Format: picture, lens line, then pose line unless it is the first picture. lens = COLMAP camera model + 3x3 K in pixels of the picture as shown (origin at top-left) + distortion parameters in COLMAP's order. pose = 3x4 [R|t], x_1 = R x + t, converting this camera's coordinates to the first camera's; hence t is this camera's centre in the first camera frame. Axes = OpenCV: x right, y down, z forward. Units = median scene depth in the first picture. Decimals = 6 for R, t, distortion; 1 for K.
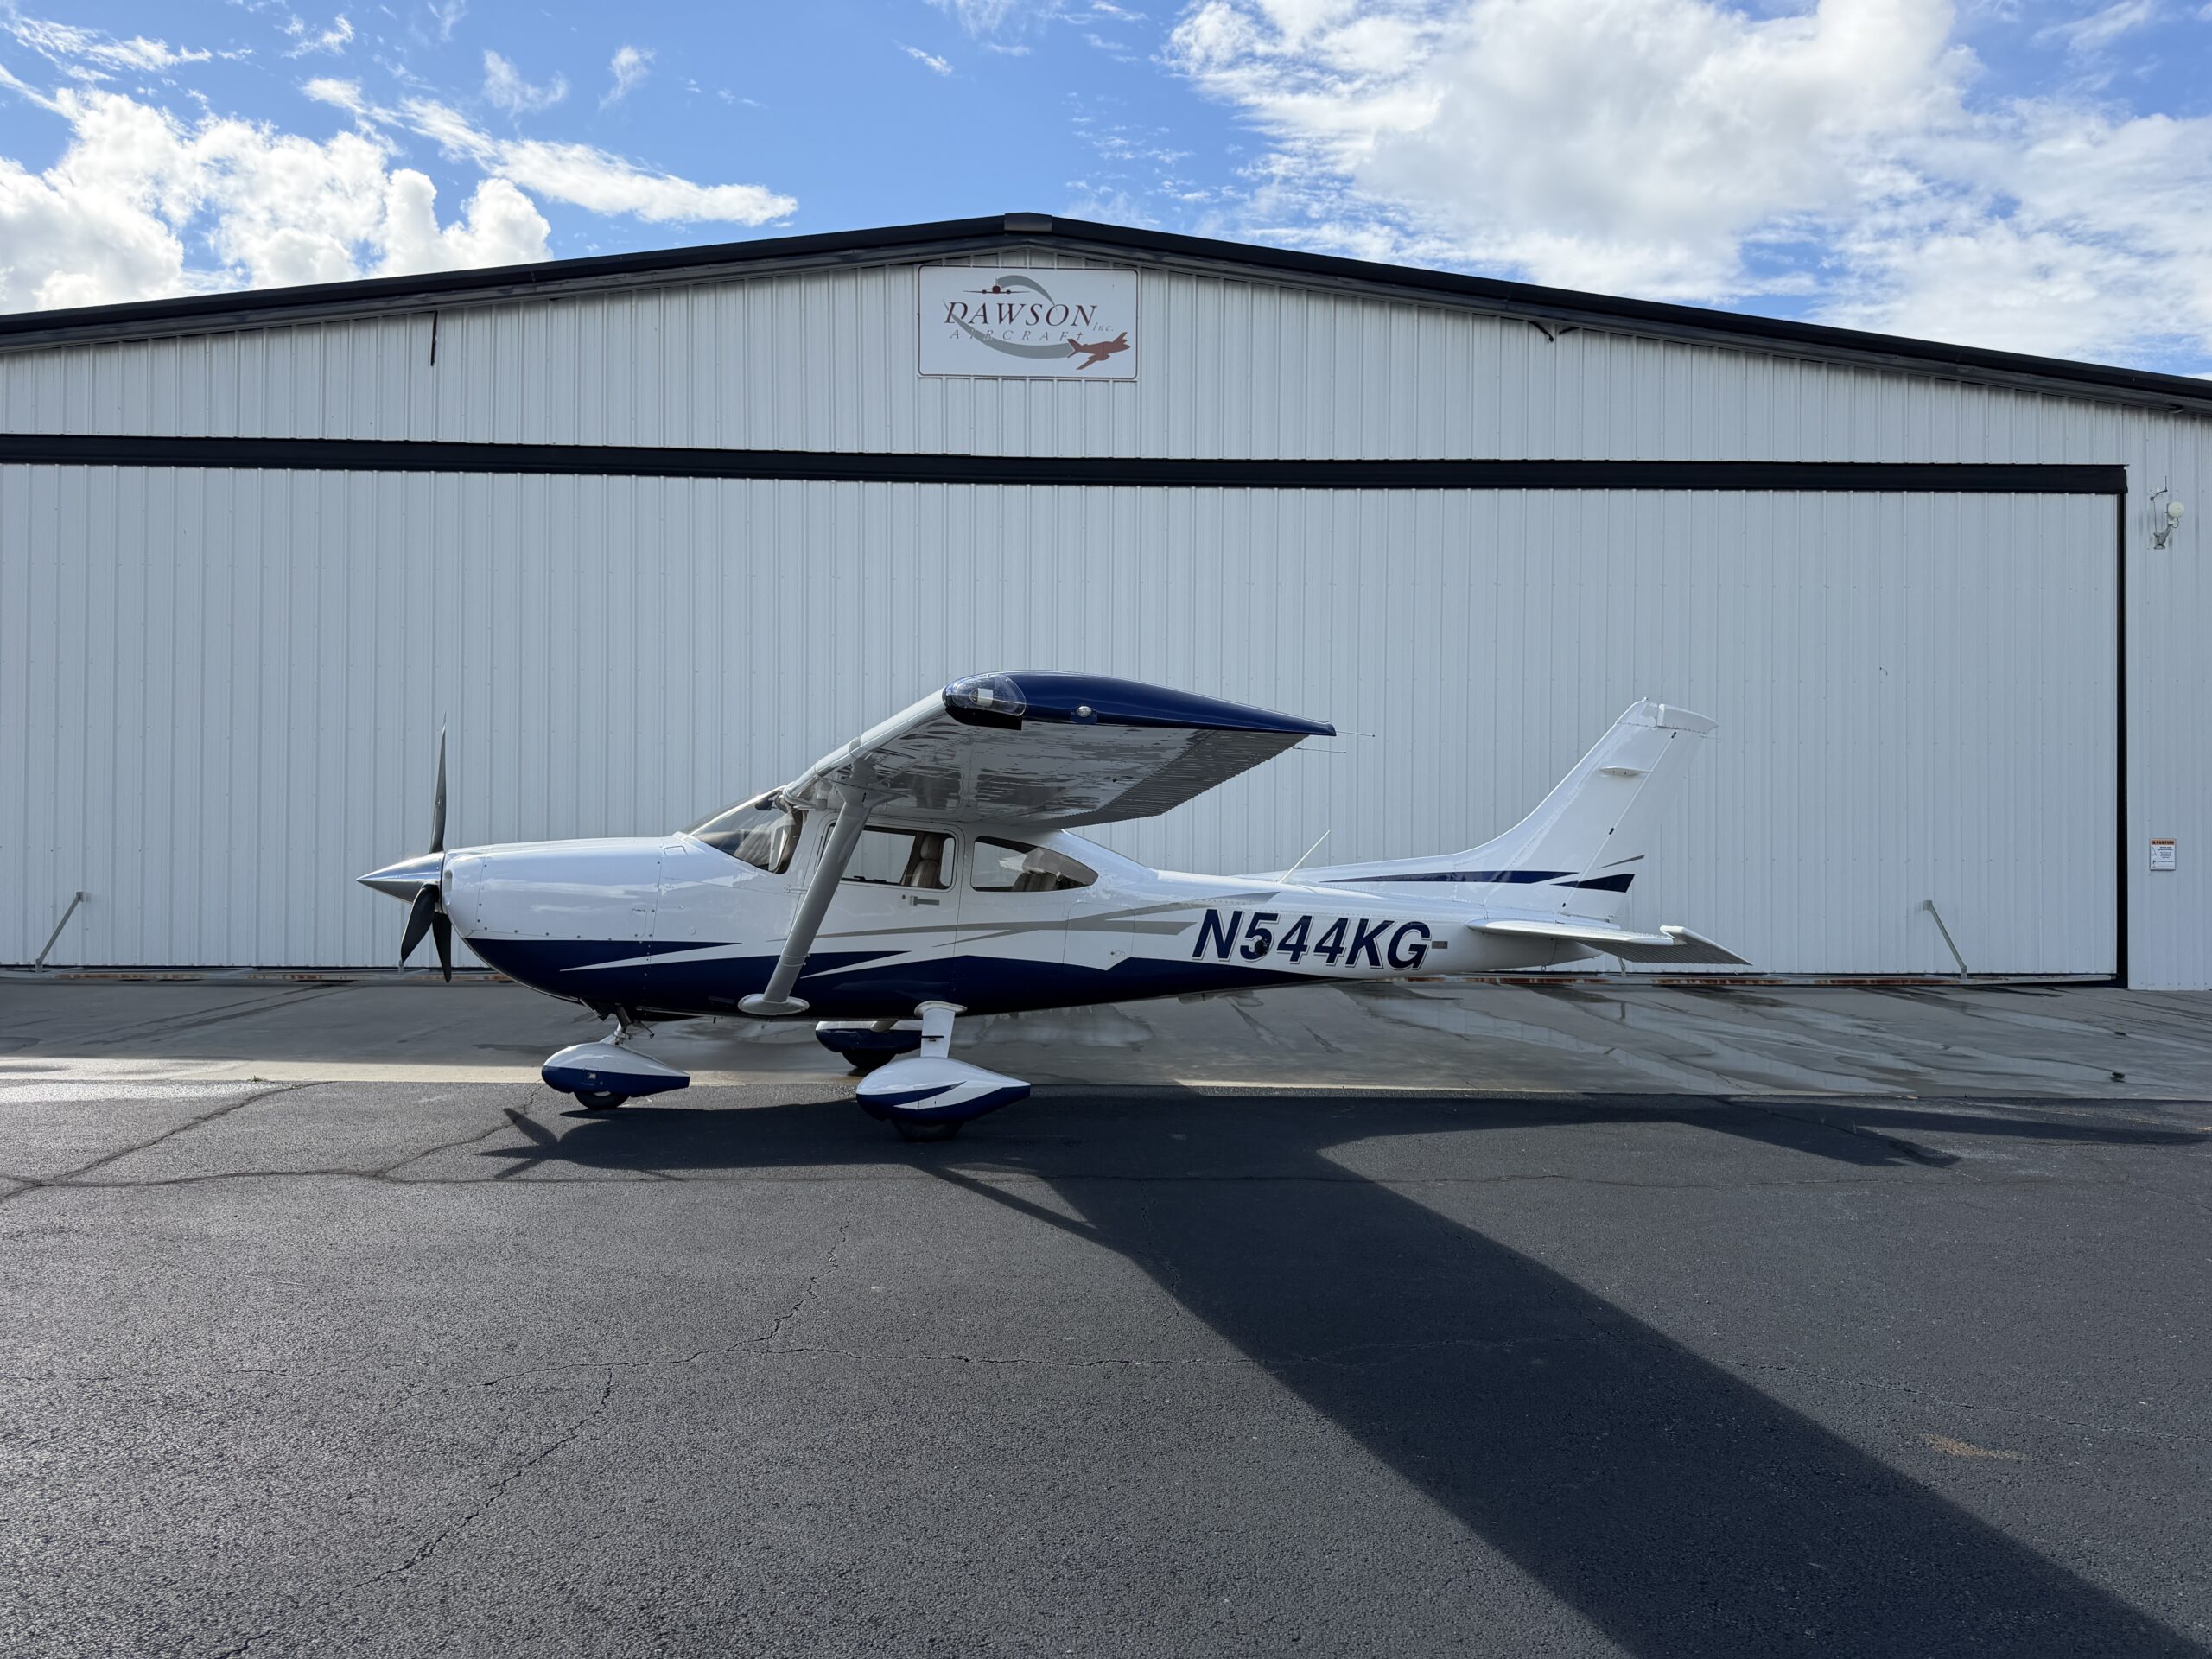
lens RADIAL K [[1595.1, 0, 1118.0], [0, 1595.1, 833.3], [0, 0, 1]] dist [0.065950, -0.092237]
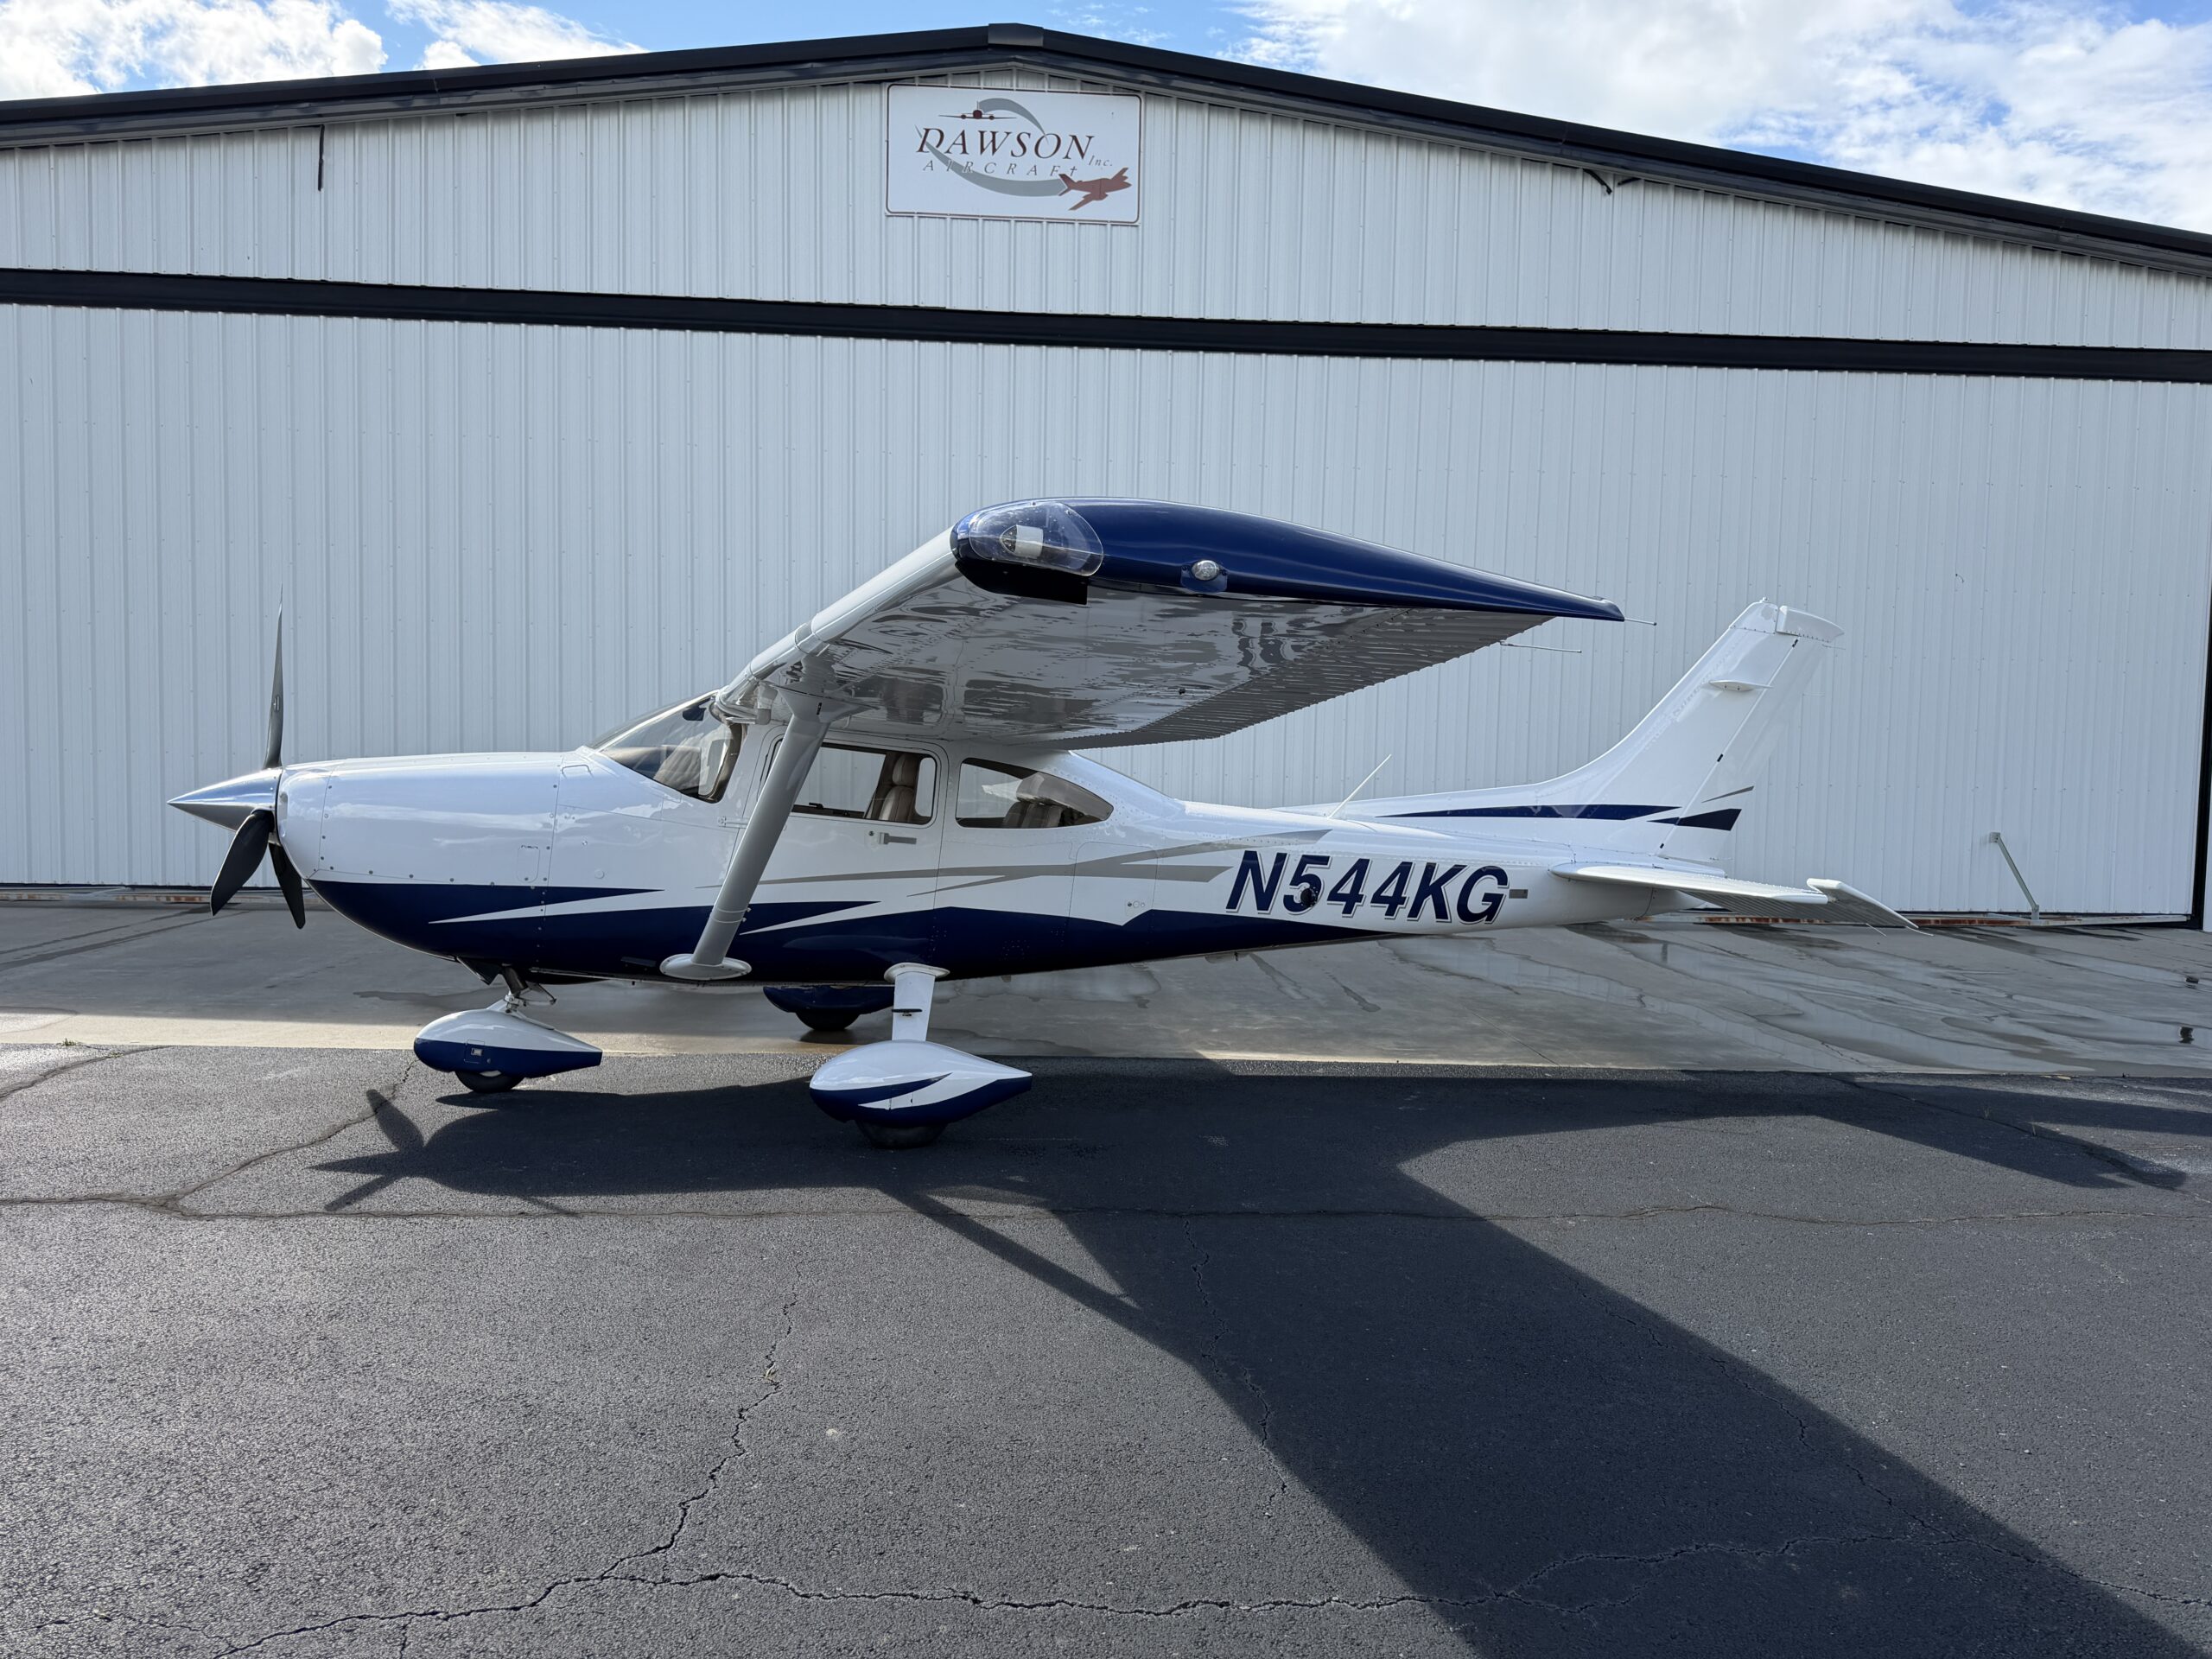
lens RADIAL K [[1595.1, 0, 1123.1], [0, 1595.1, 847.4], [0, 0, 1]] dist [0.065950, -0.092237]
pose [[0.999562, 0.012150, 0.026991, -0.026307], [-0.013918, 0.997700, 0.066345, -0.006444], [-0.026122, -0.066691, 0.997432, 0.177032]]
